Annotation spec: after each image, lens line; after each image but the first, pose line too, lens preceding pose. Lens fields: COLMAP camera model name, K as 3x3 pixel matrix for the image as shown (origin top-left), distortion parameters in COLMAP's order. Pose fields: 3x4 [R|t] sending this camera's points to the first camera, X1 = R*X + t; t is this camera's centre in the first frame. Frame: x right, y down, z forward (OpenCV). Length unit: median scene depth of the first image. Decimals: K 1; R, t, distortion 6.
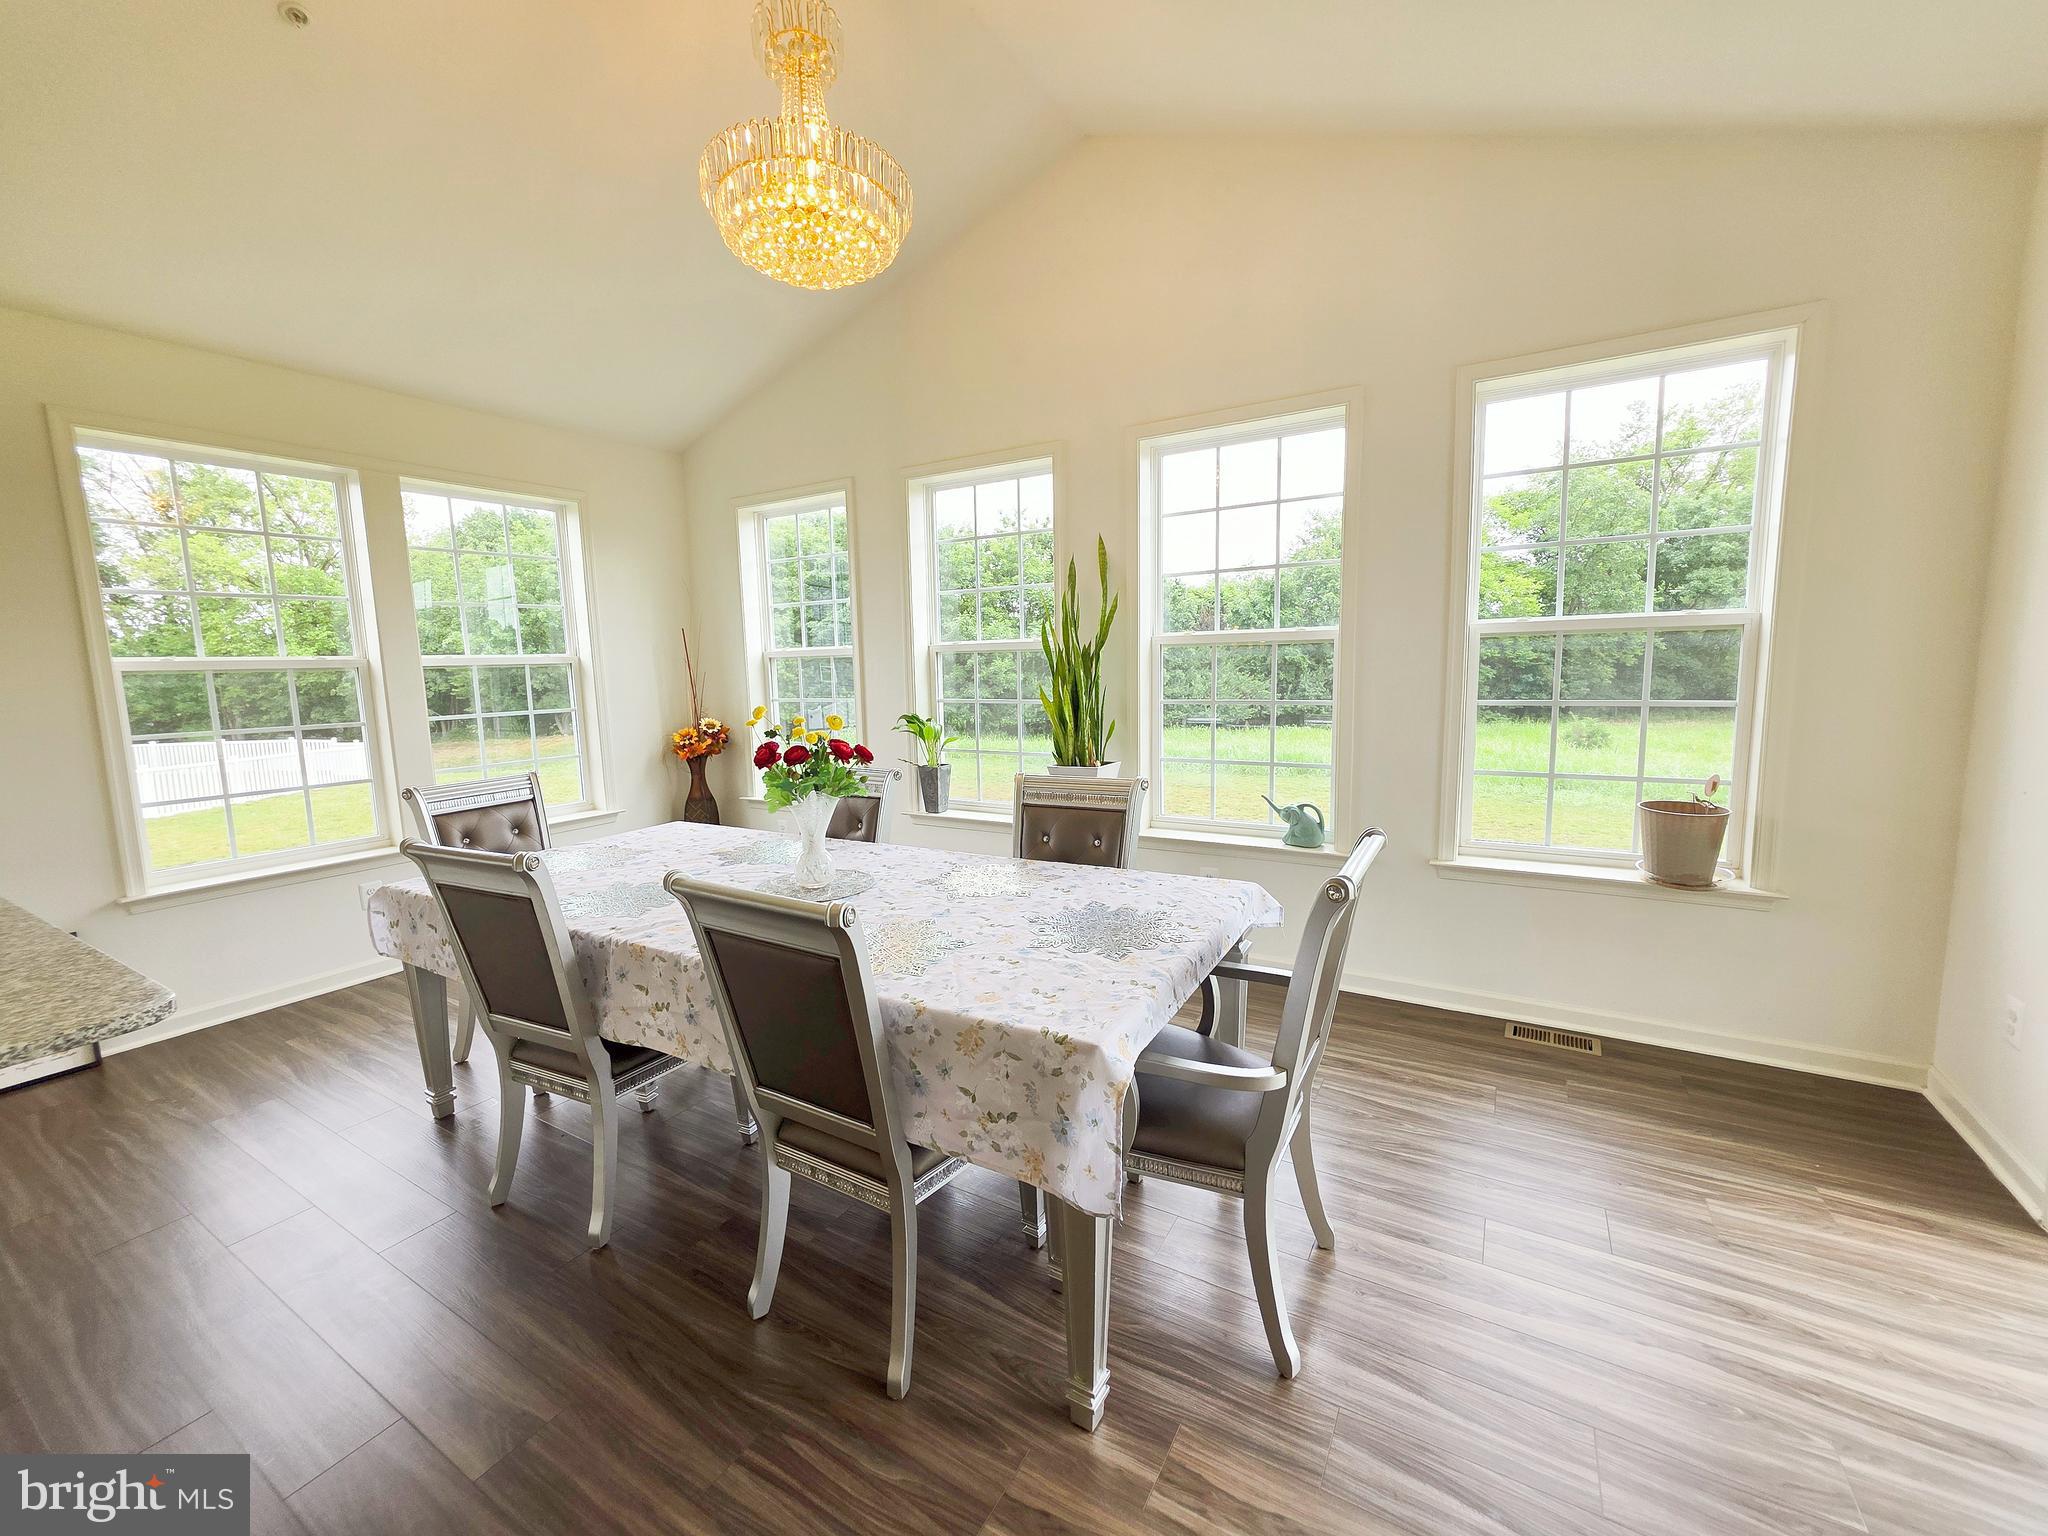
lens RADIAL K [[819.0, 0, 1023.2], [0, 819.0, 762.2], [0, 0, 1]] dist [-0.000458, 0.001391]
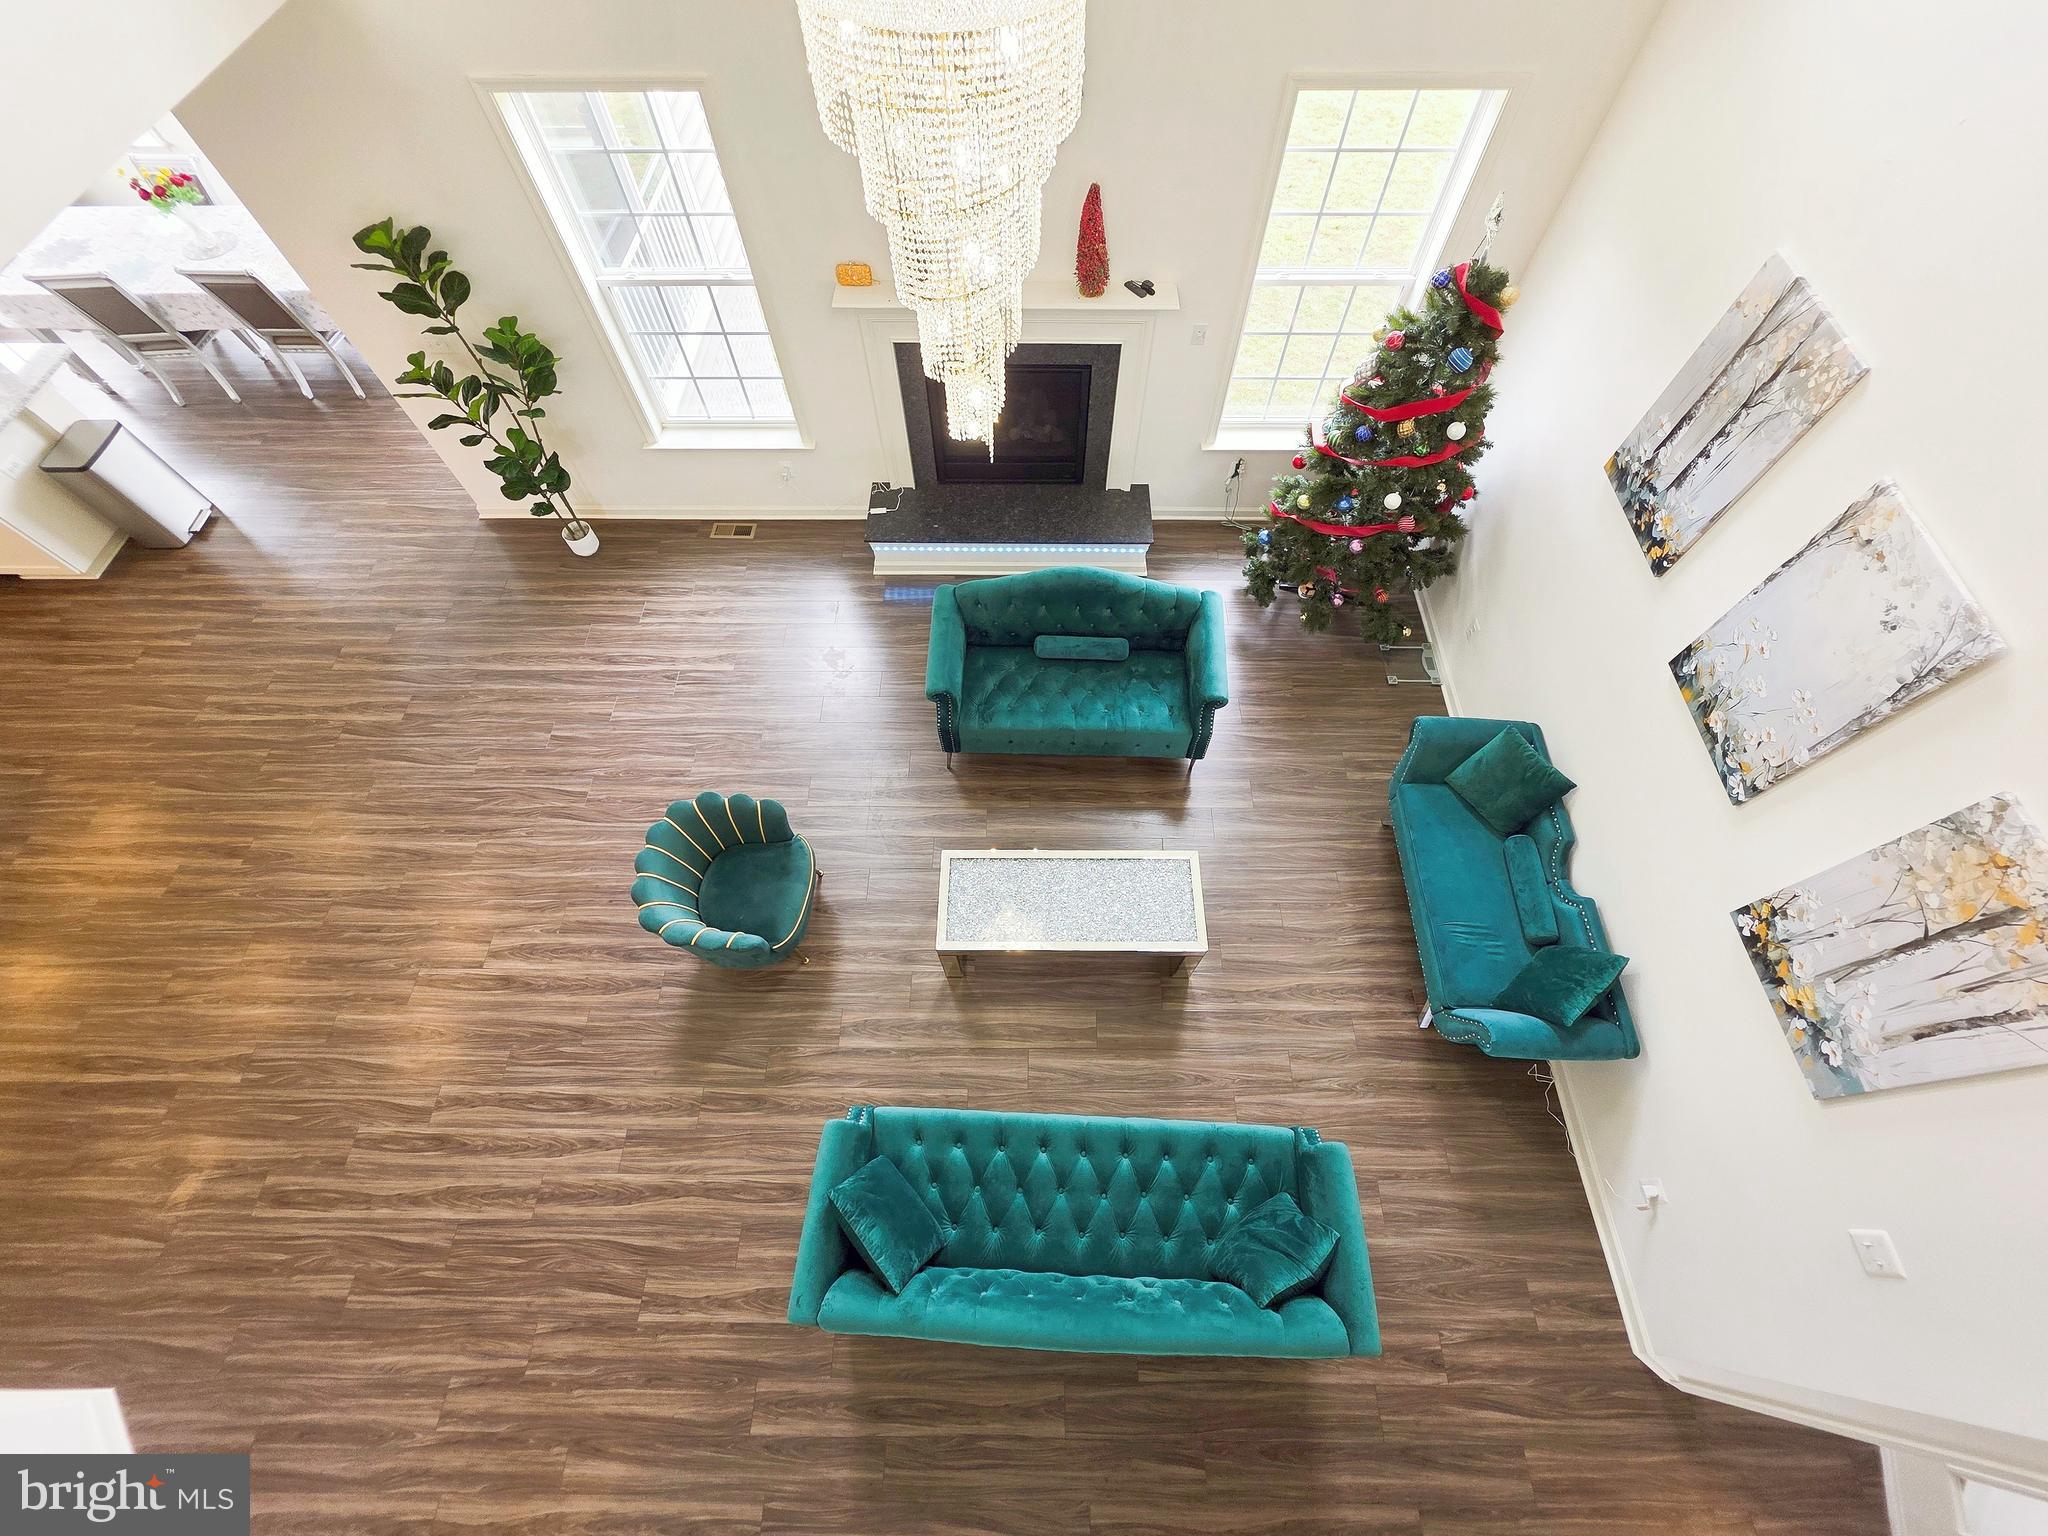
lens RADIAL K [[819.0, 0, 1021.3], [0, 819.0, 762.4], [0, 0, 1]] dist [-0.000458, 0.001391]
pose [[0.860736, -0.433909, 0.266187, 0.451882], [0.045602, 0.586531, 0.808642, -0.724686], [-0.507004, -0.683889, 0.524636, -2.280533]]
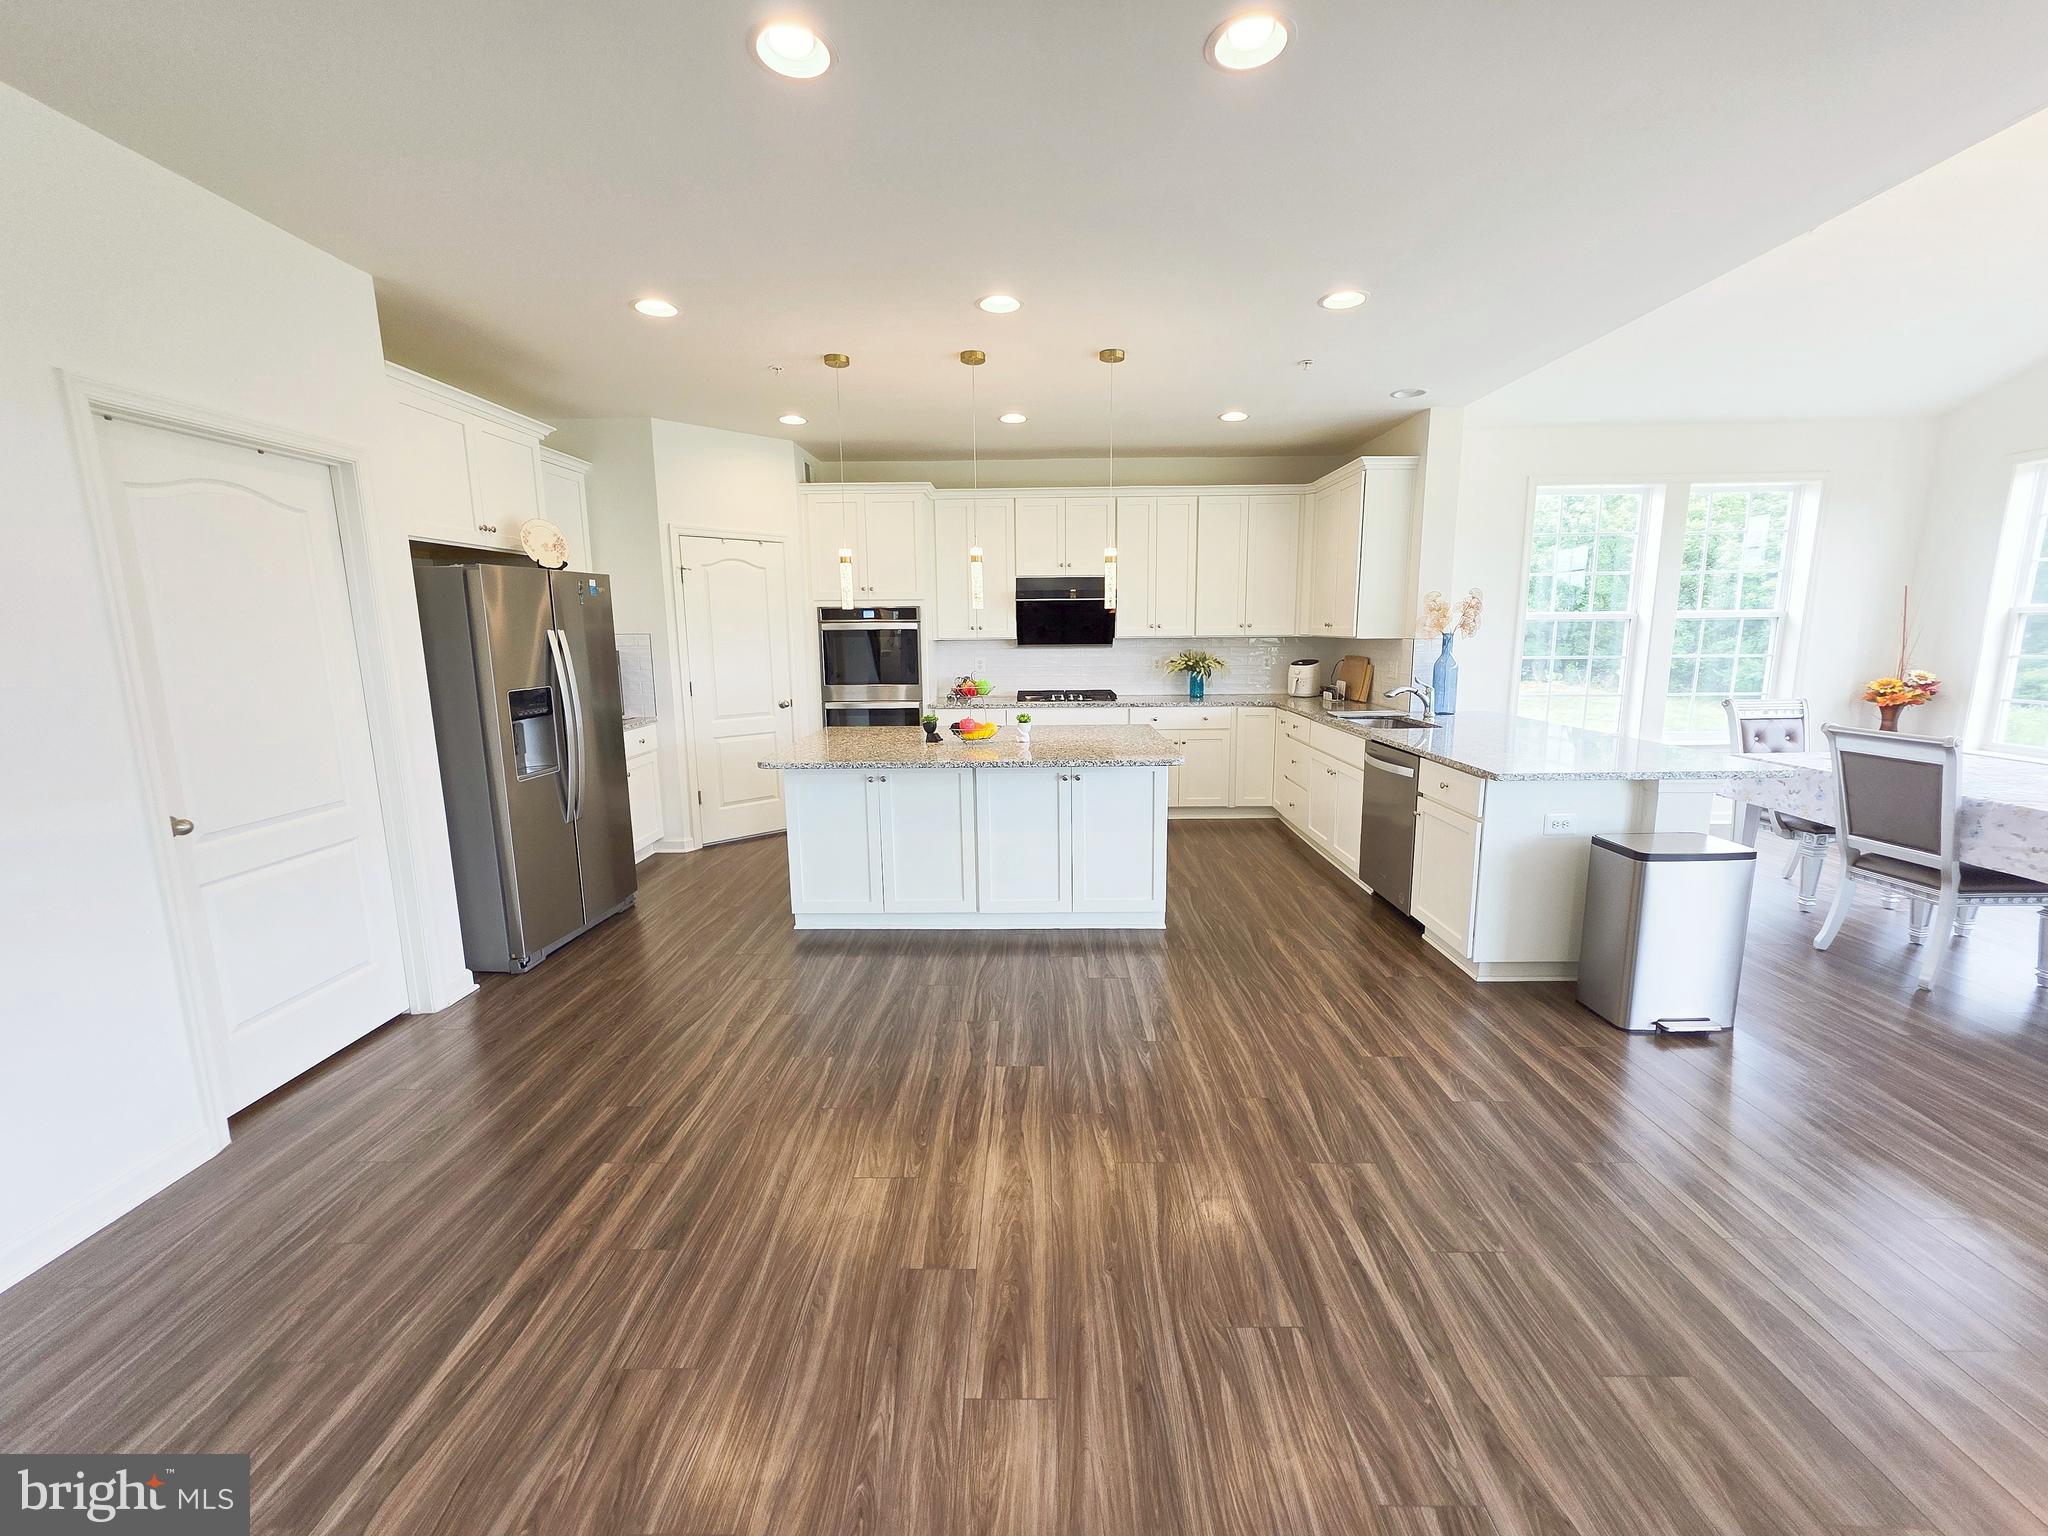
lens RADIAL K [[819.0, 0, 1026.6], [0, 819.0, 764.2], [0, 0, 1]] dist [-0.000458, 0.001391]
pose [[0.504982, 0.166404, -0.846937, -0.090438], [-0.109358, 0.985667, 0.128456, 0.110107], [0.856174, 0.027752, 0.515942, -1.050560]]
